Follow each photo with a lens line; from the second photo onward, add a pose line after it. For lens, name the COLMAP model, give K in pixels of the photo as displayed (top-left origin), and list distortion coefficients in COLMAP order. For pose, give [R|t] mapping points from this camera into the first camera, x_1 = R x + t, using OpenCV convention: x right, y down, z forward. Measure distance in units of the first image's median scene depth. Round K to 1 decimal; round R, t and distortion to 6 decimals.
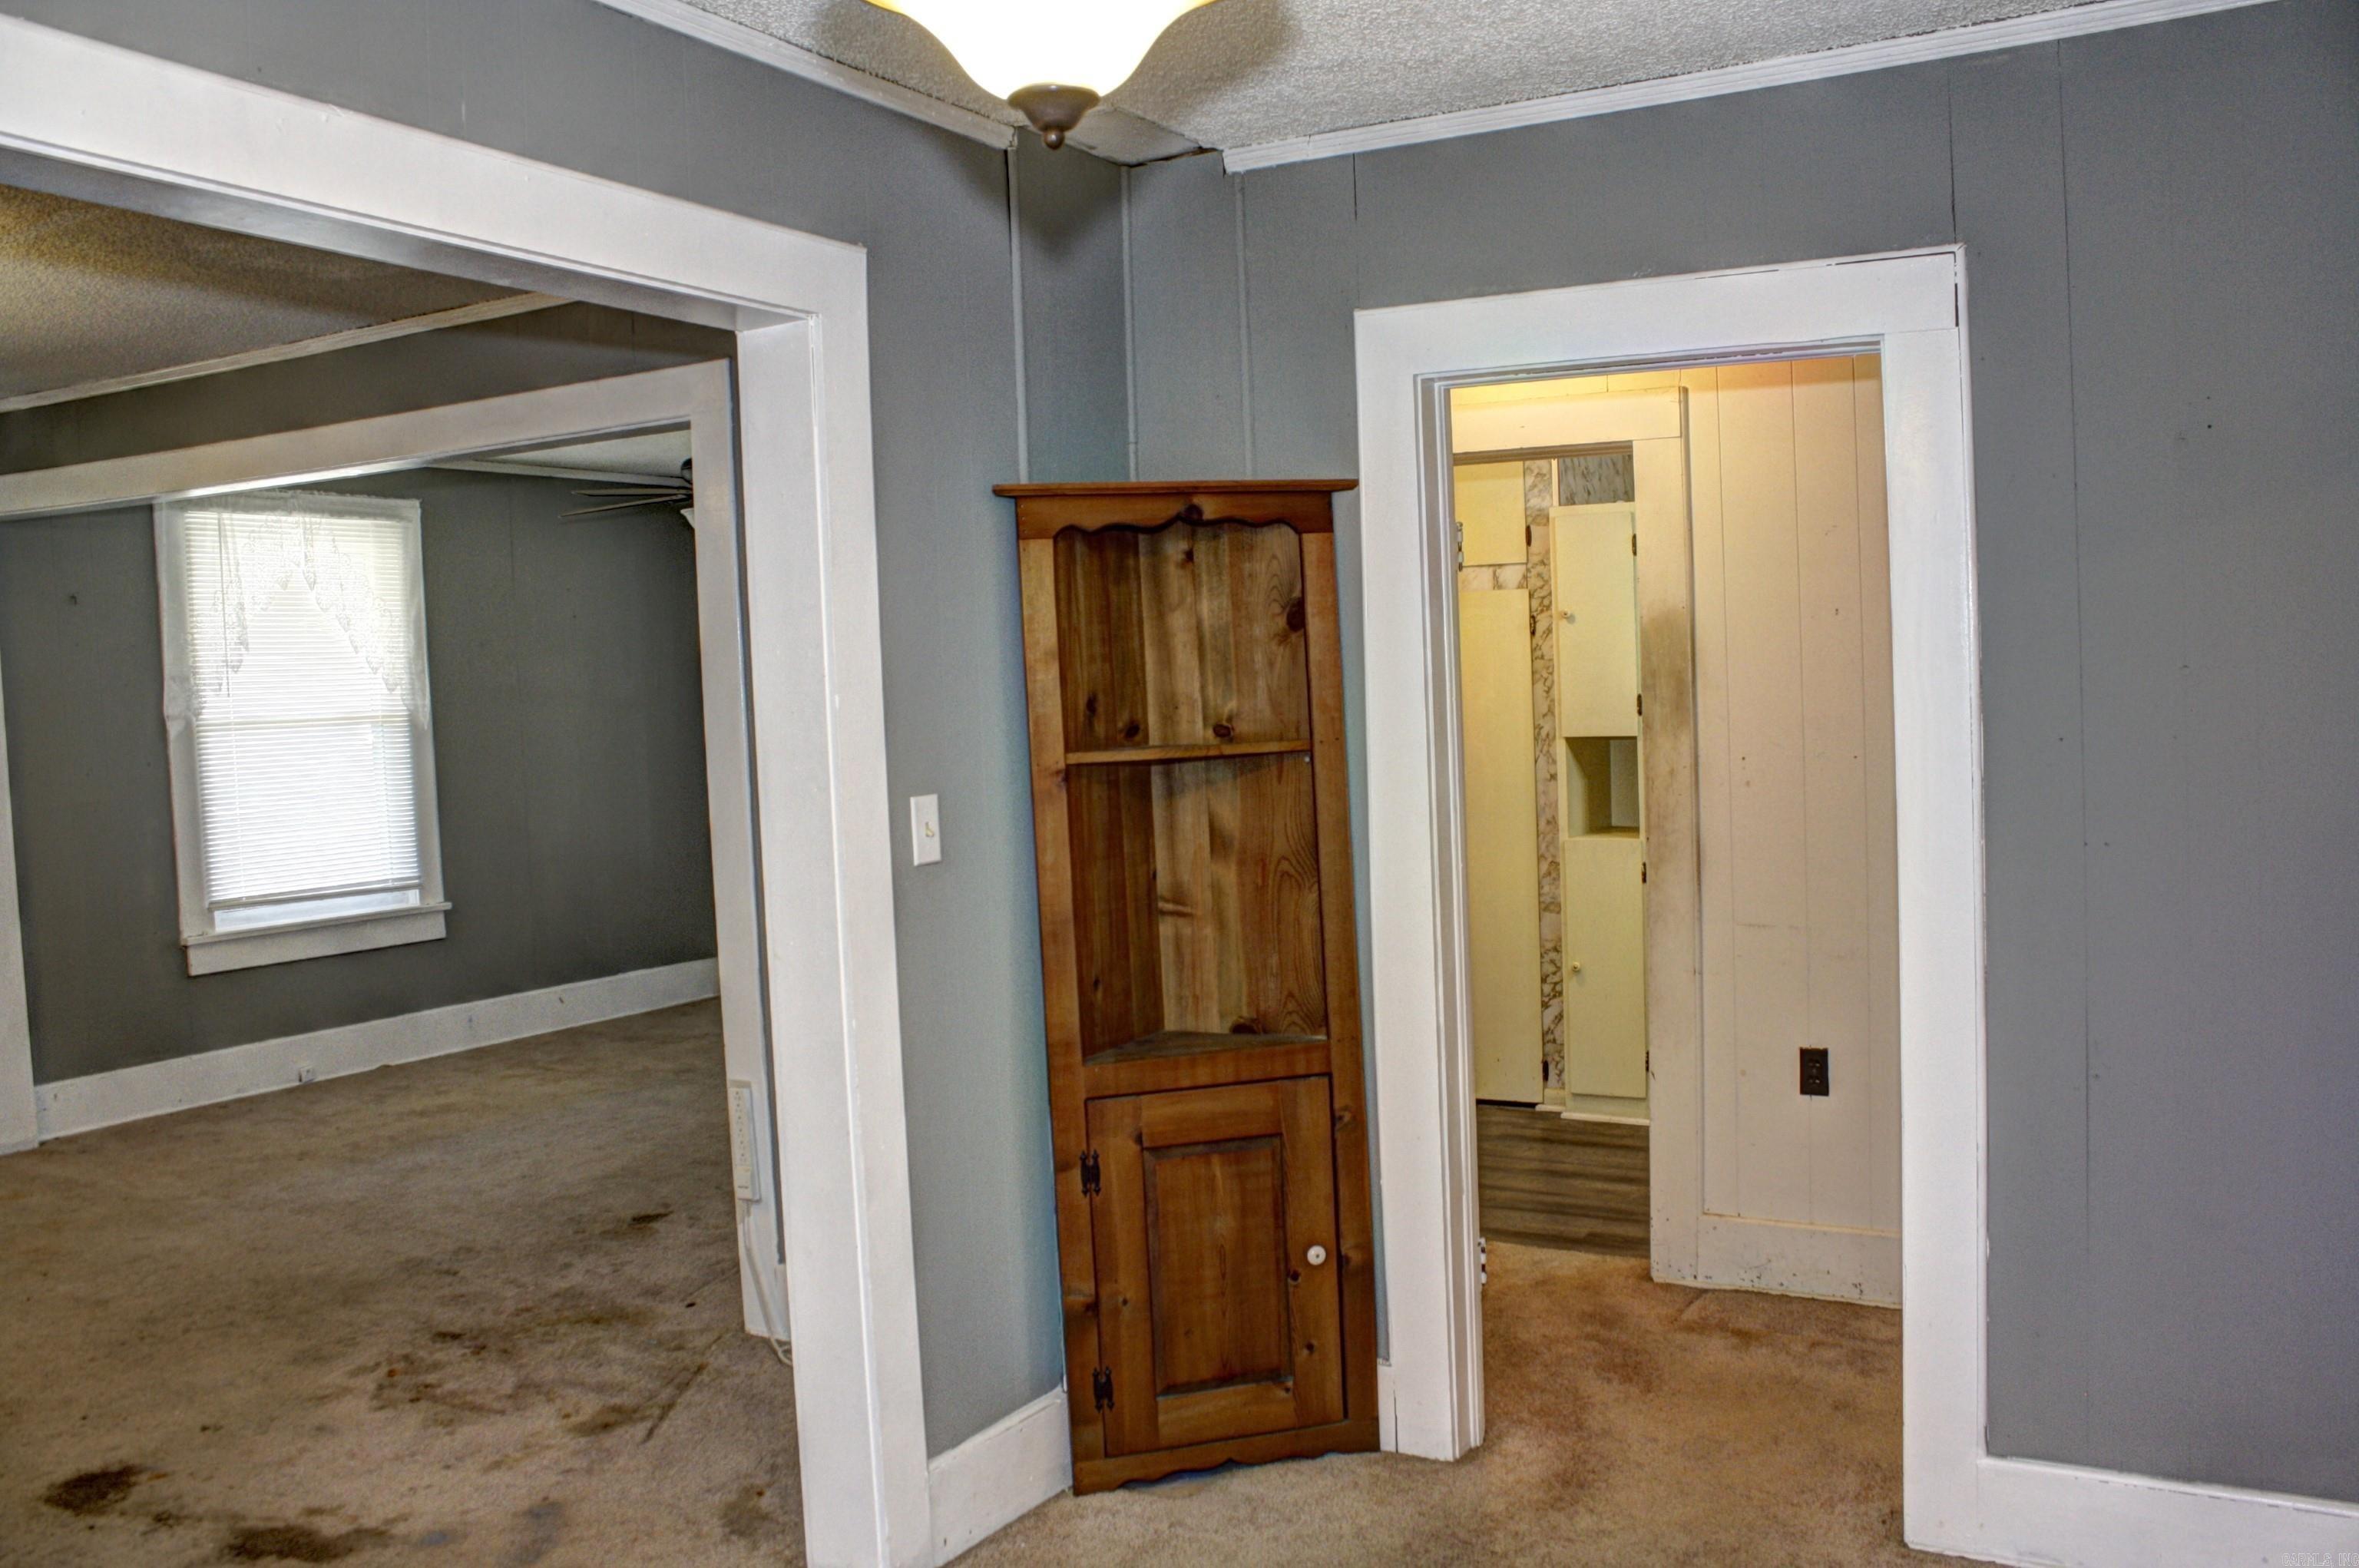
lens RADIAL K [[1972.6, 0, 1167.6], [0, 1972.6, 768.0], [0, 0, 1]] dist [-0.167872, 0.148378]
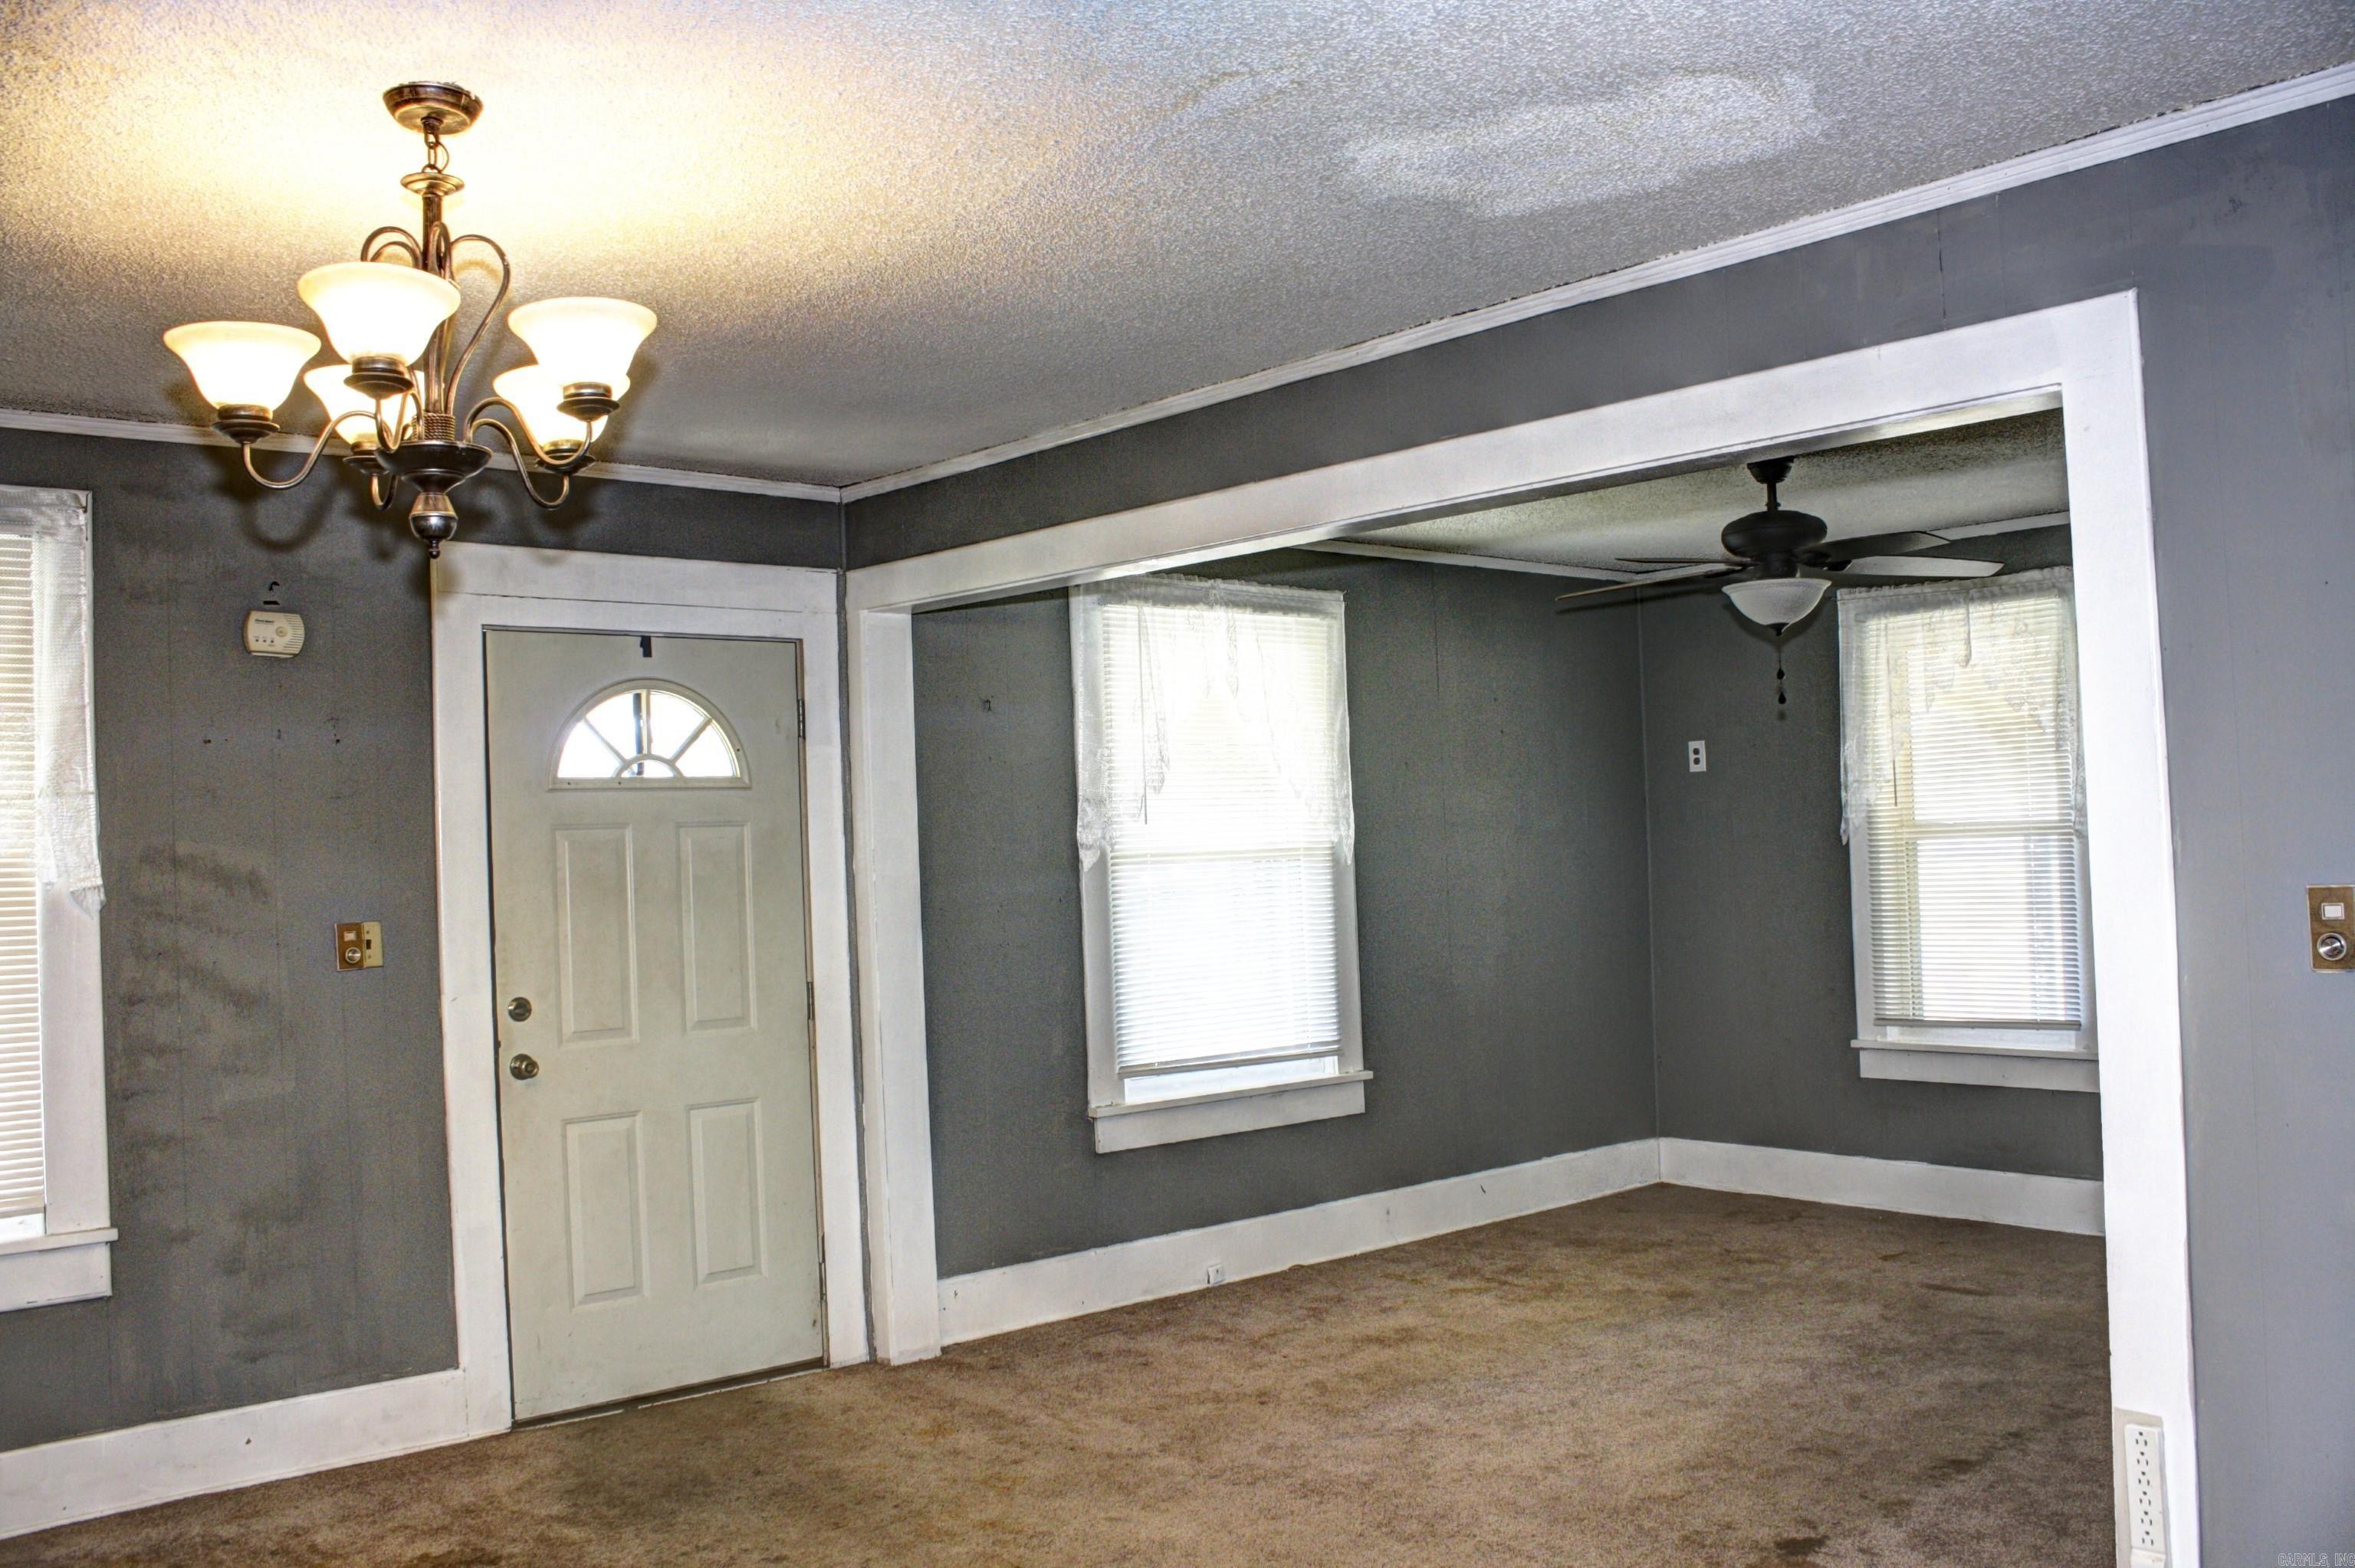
lens RADIAL K [[1969.0, 0, 1172.4], [0, 1969.0, 781.5], [0, 0, 1]] dist [-0.167872, 0.148378]
pose [[0.943223, -0.004632, -0.332128, -0.193797], [-0.017150, 0.997890, -0.062622, -0.001195], [0.331717, 0.064763, 0.941153, 0.187522]]
